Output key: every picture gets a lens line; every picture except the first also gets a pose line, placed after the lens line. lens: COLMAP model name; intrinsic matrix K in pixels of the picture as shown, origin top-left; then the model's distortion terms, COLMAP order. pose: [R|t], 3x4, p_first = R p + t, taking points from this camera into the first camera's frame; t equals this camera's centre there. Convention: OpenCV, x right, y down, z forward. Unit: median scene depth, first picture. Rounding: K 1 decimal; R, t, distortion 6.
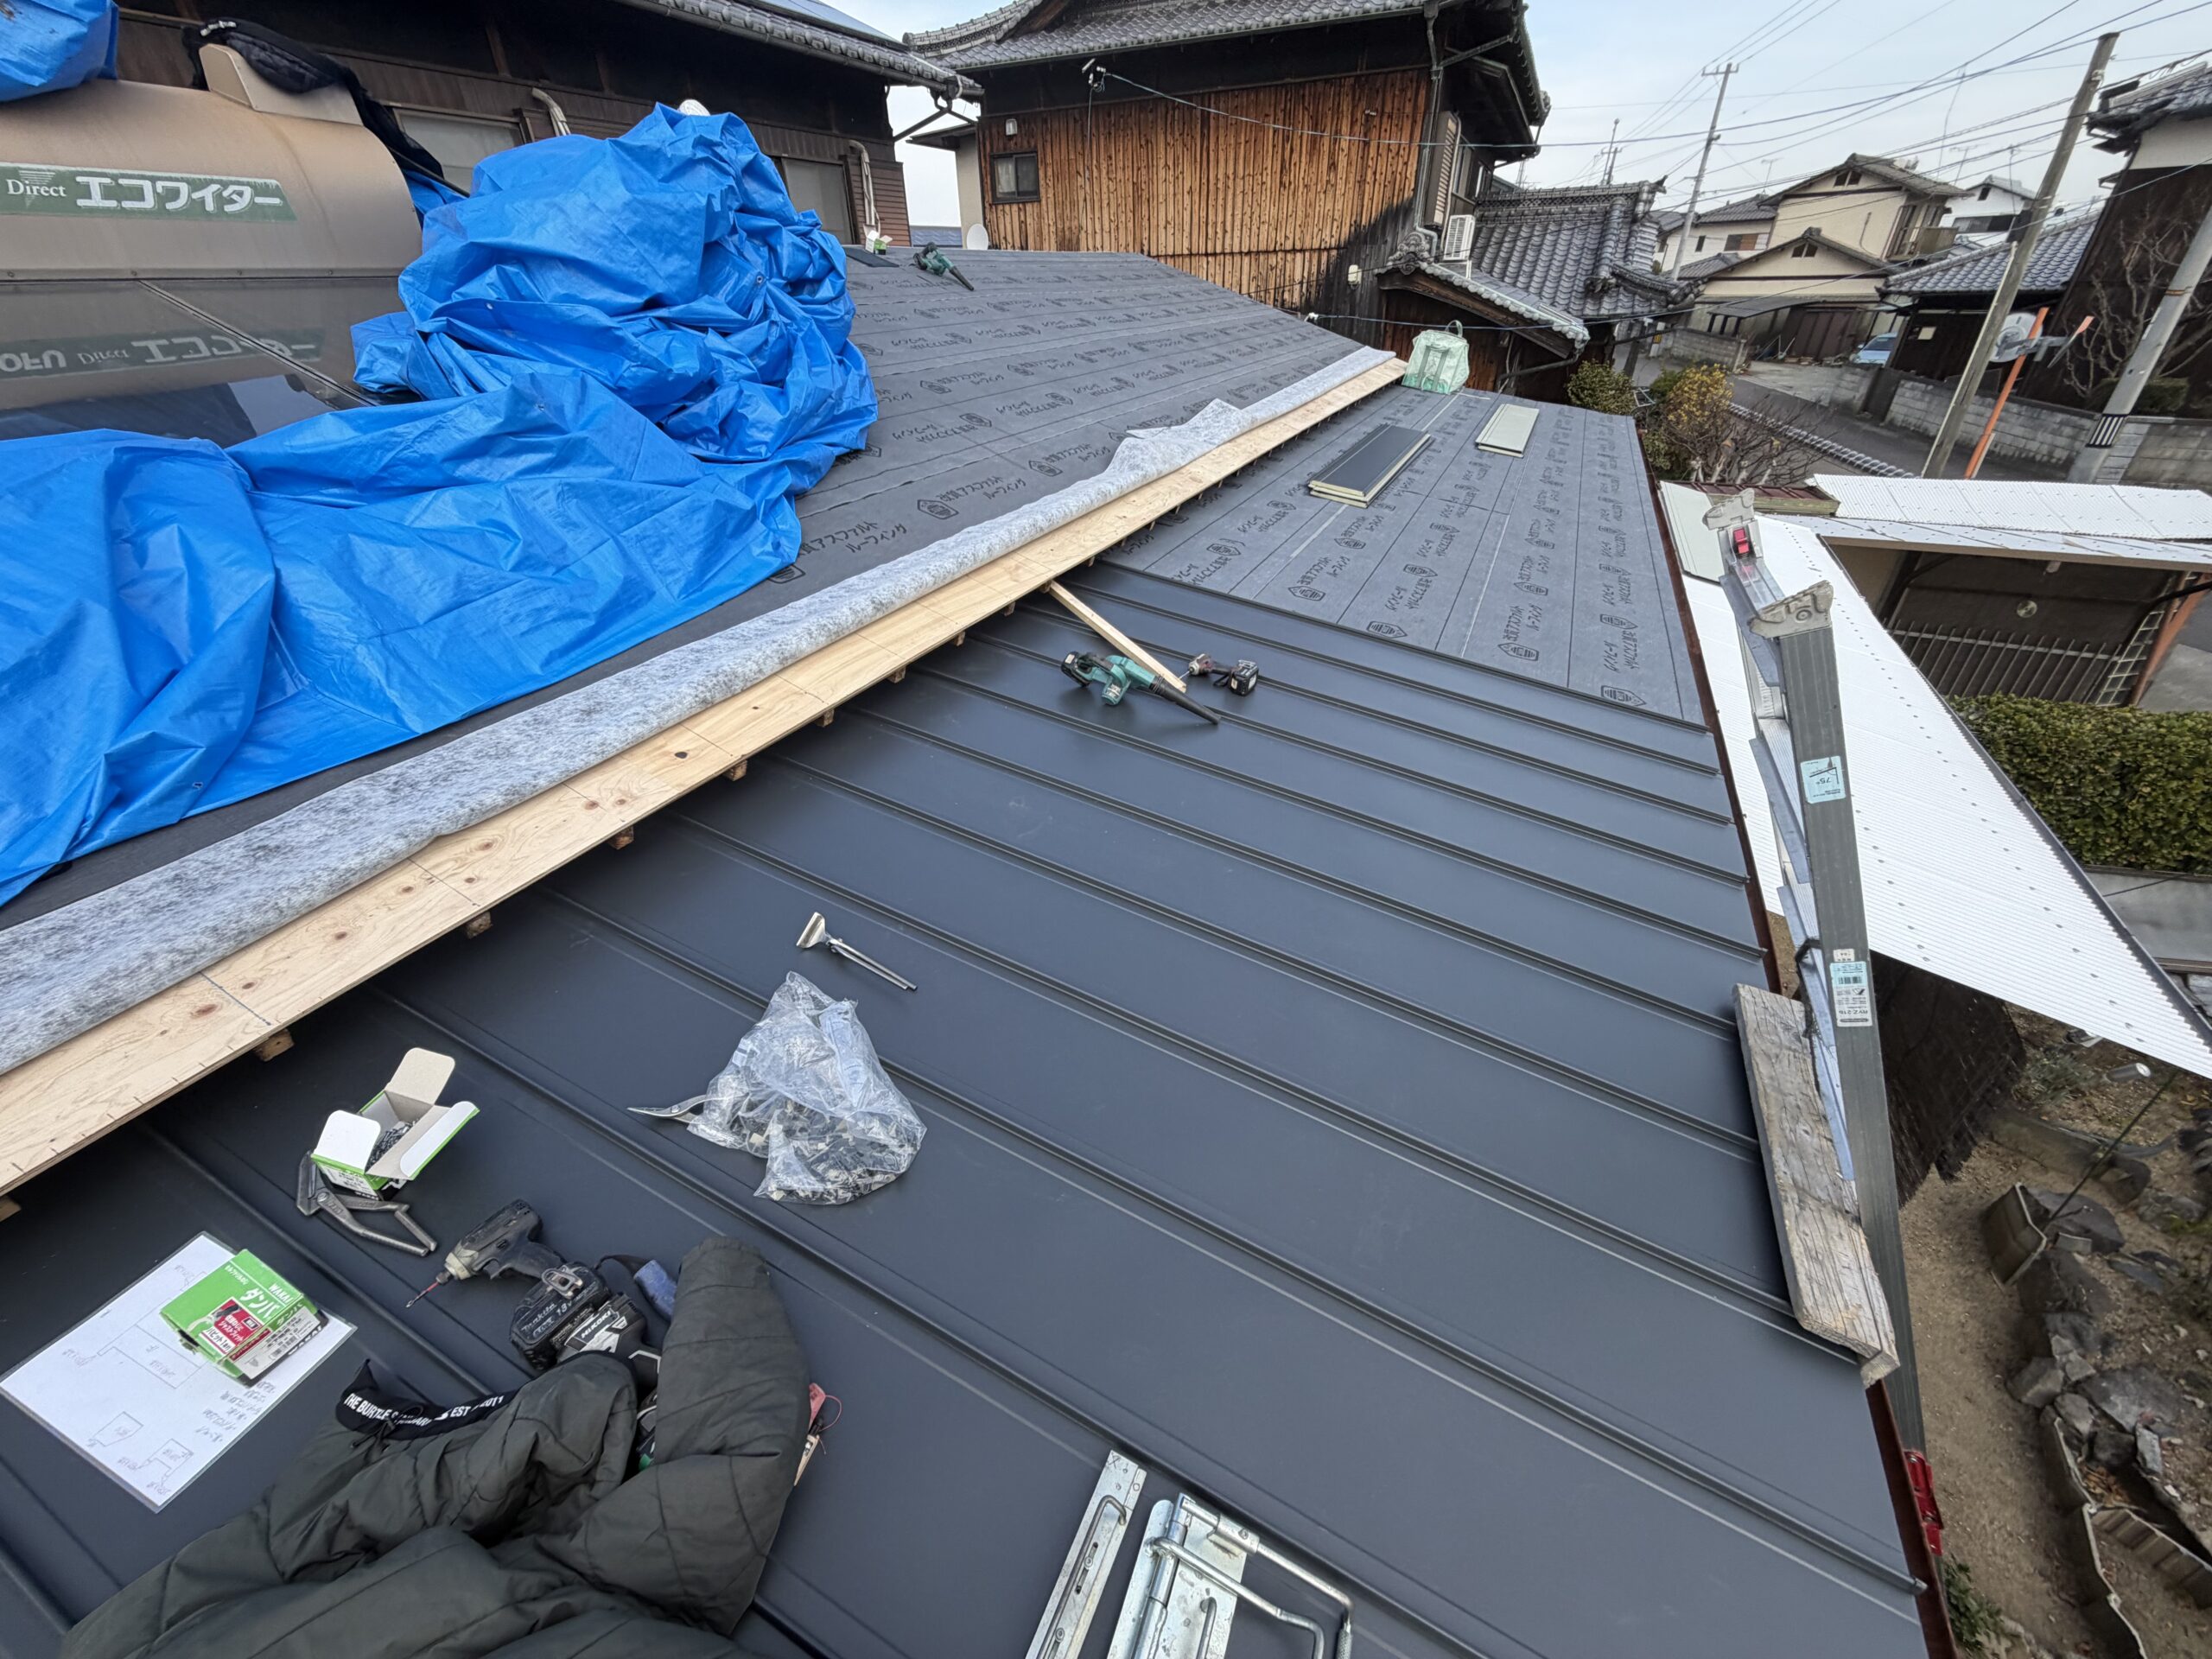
lens RADIAL K [[869.7, 0, 1095.8], [0, 869.7, 819.4], [0, 0, 1]] dist [-0.000539, -0.000127]
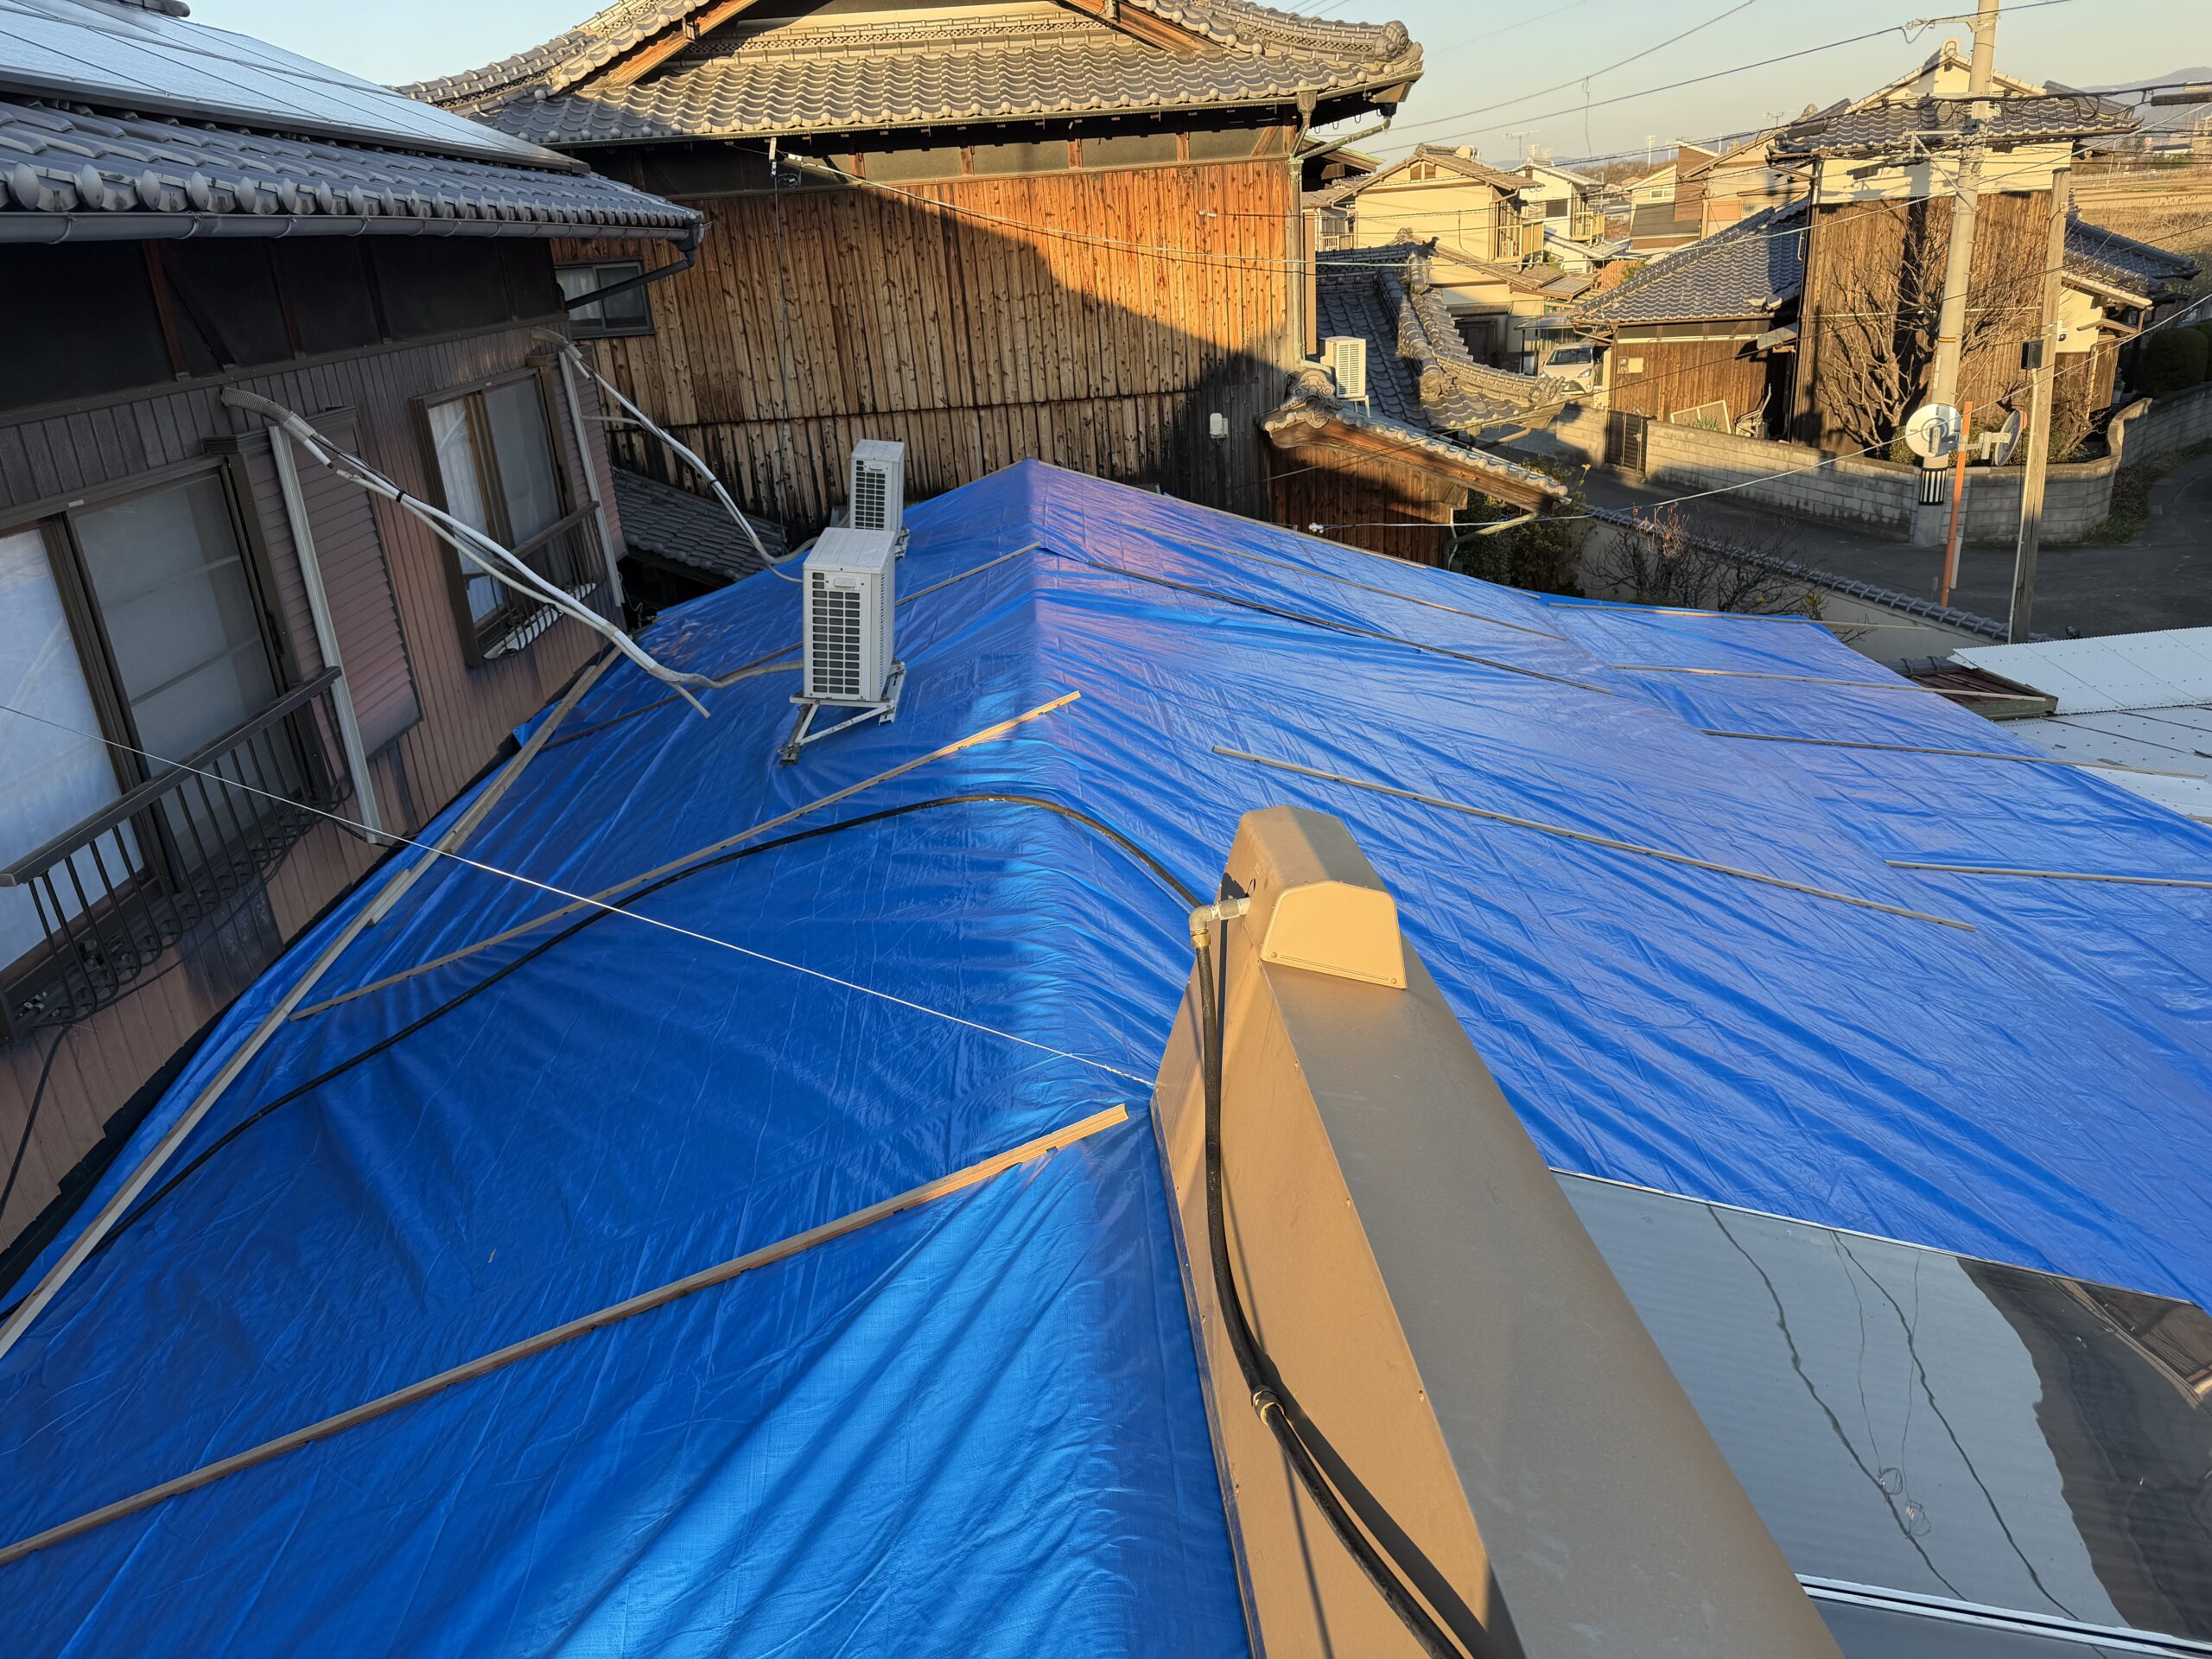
lens RADIAL K [[1536.9, 0, 1106.8], [0, 1536.9, 816.0], [0, 0, 1]] dist [0.157200, -0.287419]
pose [[0.874627, -0.196069, 0.443379, -0.348962], [0.289007, 0.945160, -0.152144, -0.189758], [-0.389233, 0.261209, 0.883328, 0.072137]]
